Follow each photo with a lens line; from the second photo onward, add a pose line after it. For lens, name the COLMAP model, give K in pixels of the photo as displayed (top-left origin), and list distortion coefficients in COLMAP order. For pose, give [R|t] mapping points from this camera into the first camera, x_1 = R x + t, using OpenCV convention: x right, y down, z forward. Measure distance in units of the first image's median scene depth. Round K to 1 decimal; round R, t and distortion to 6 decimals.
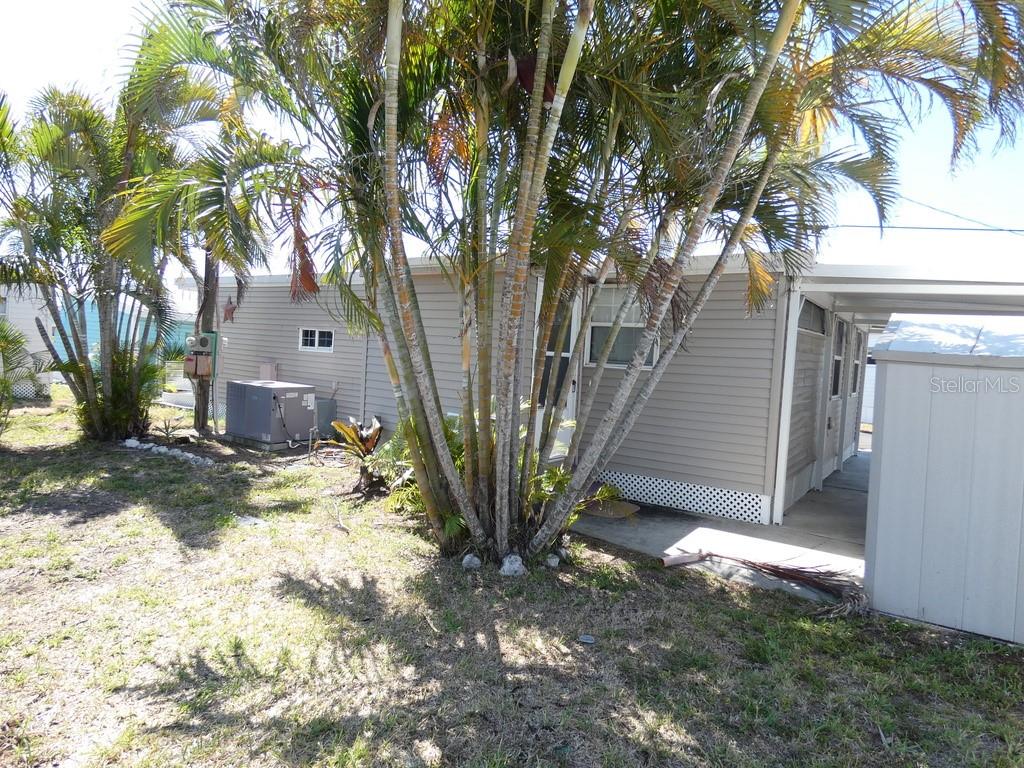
lens RADIAL K [[597.1, 0, 516.6], [0, 597.1, 379.0], [0, 0, 1]] dist [-0.019887, -0.001992]
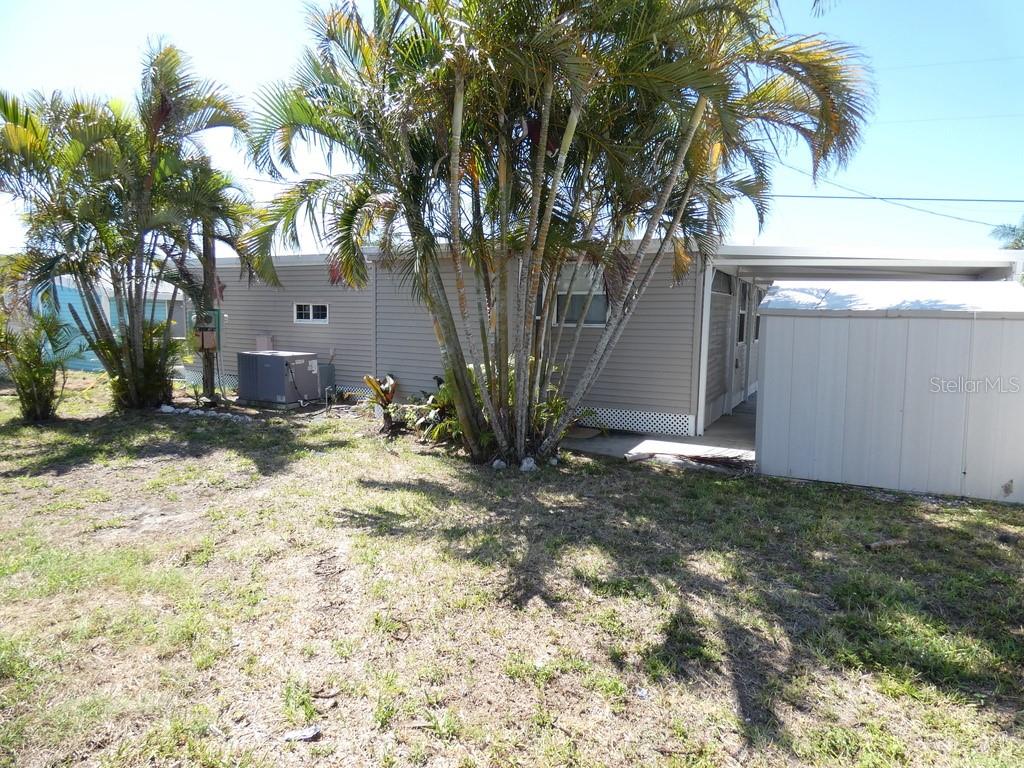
lens RADIAL K [[596.7, 0, 512.0], [0, 596.7, 384.0], [0, 0, 1]] dist [-0.020899, -0.000817]
pose [[0.992299, -0.051236, 0.112775, -0.140882], [0.043086, 0.996360, 0.073557, 0.003895], [-0.116133, -0.068132, 0.990894, -0.304037]]
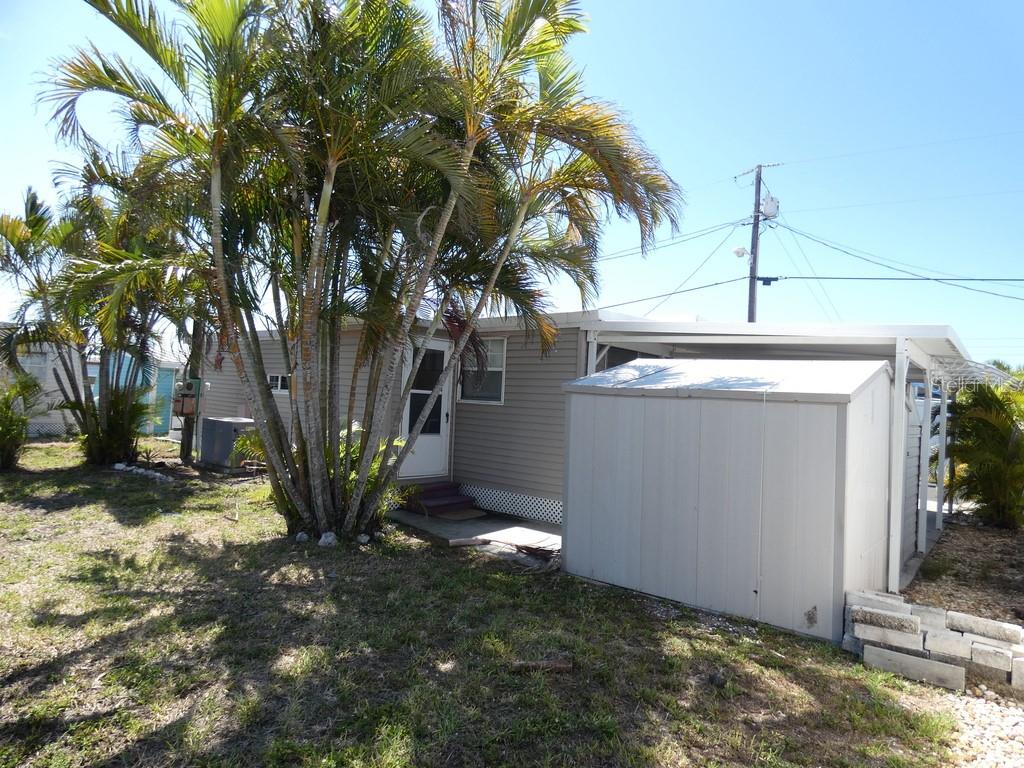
lens RADIAL K [[600.4, 0, 512.0], [0, 600.4, 384.0], [0, 0, 1]] dist [0.005967, -0.000408]
pose [[0.996453, -0.006718, -0.083877, 0.382869], [0.000883, 0.997588, -0.069409, 0.031225], [0.084141, 0.069088, 0.994056, -0.281436]]
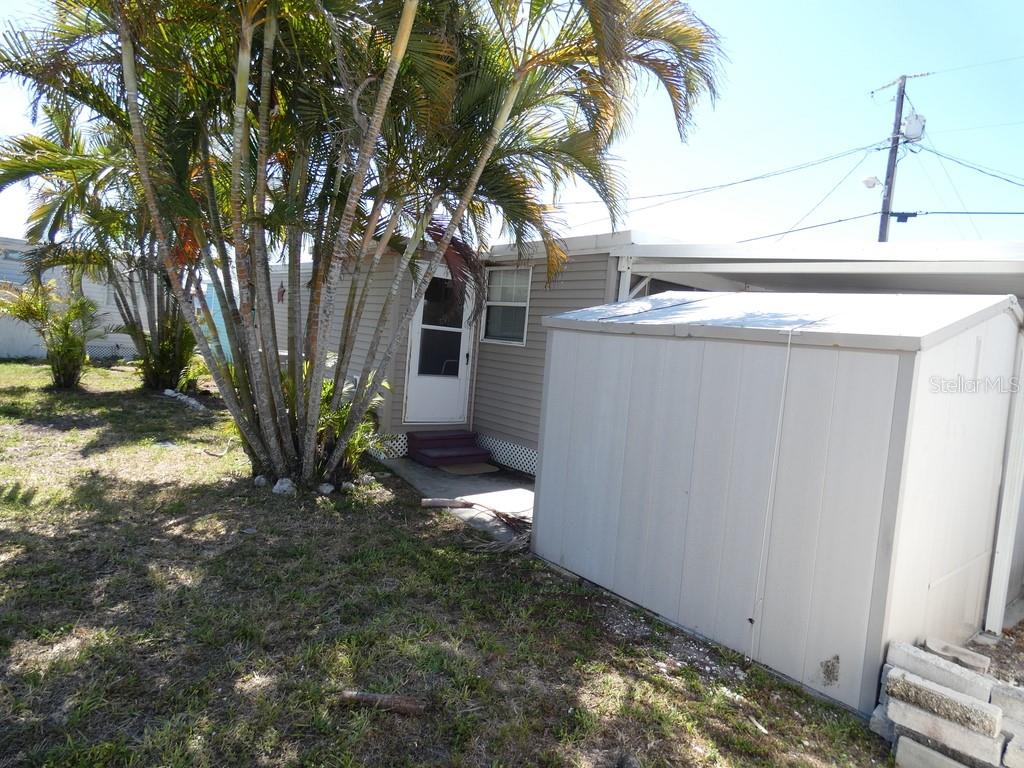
lens RADIAL K [[595.7, 0, 519.1], [0, 595.7, 383.8], [0, 0, 1]] dist [0.002439, 0.000558]
pose [[0.963723, 0.054949, -0.261189, 0.543396], [-0.051545, 0.998473, 0.019871, 0.034183], [0.261882, -0.005687, 0.965083, -0.049326]]
